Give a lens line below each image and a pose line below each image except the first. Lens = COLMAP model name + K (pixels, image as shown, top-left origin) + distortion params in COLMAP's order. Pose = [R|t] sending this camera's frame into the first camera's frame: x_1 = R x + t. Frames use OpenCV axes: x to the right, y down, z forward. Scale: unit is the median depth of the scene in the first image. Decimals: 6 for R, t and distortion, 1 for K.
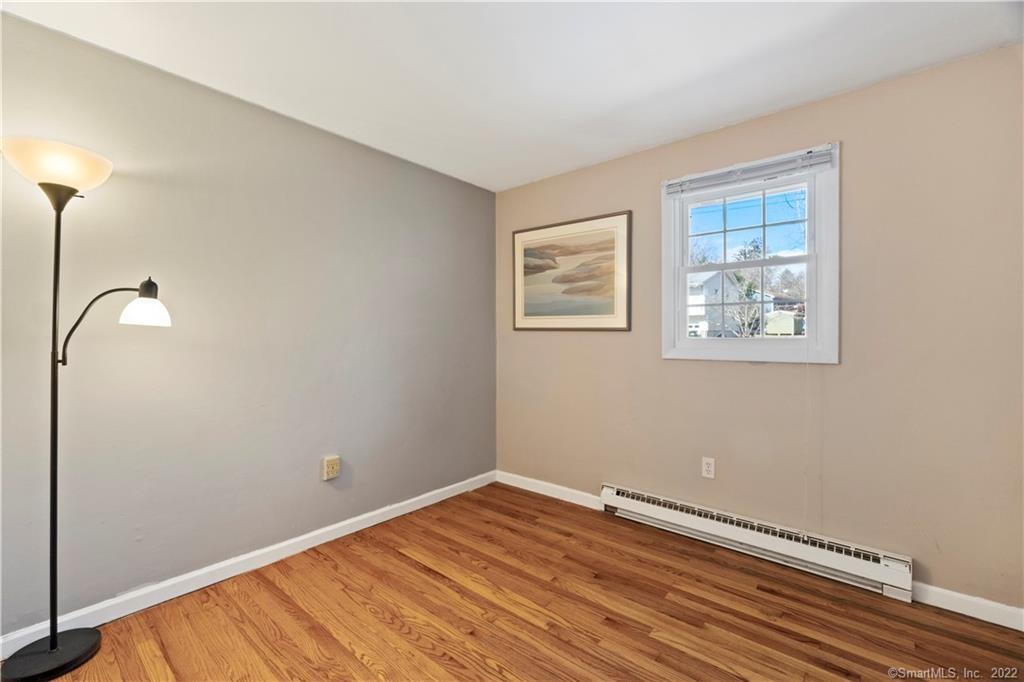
lens RADIAL K [[437.4, 0, 512.5], [0, 437.4, 335.5], [0, 0, 1]] dist [0.014990, 0.000164]
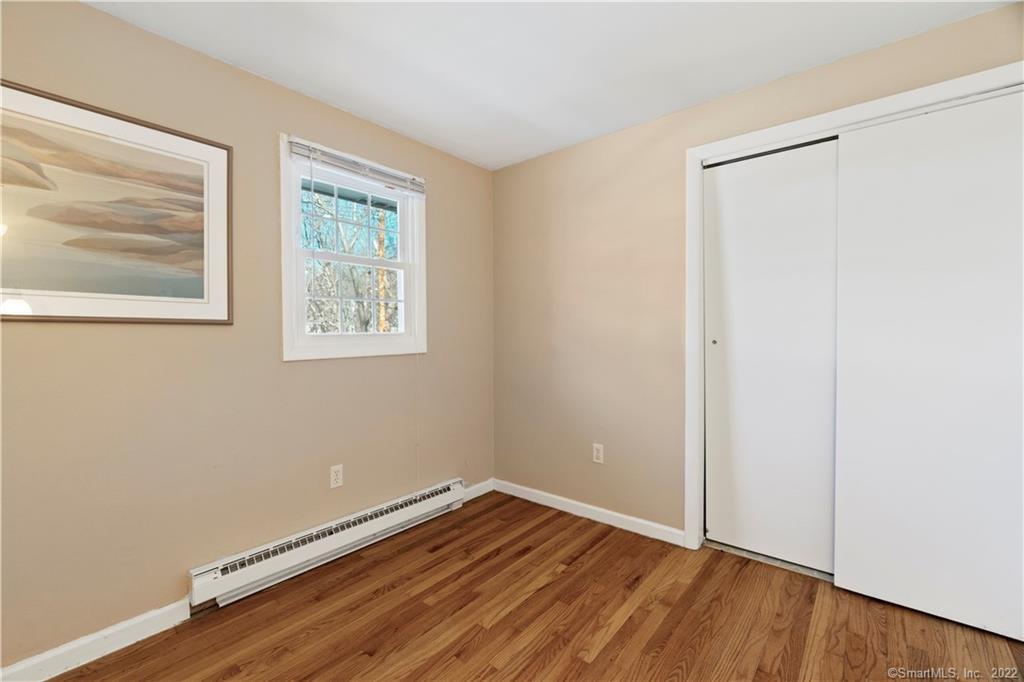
lens RADIAL K [[442.3, 0, 503.2], [0, 442.3, 336.2], [0, 0, 1]] dist [-0.000086, 0.000113]
pose [[0.005181, -0.010396, 0.999933, -0.531357], [0.006690, 0.999924, 0.010362, 0.003349], [-0.999964, 0.006636, 0.005251, 0.736069]]
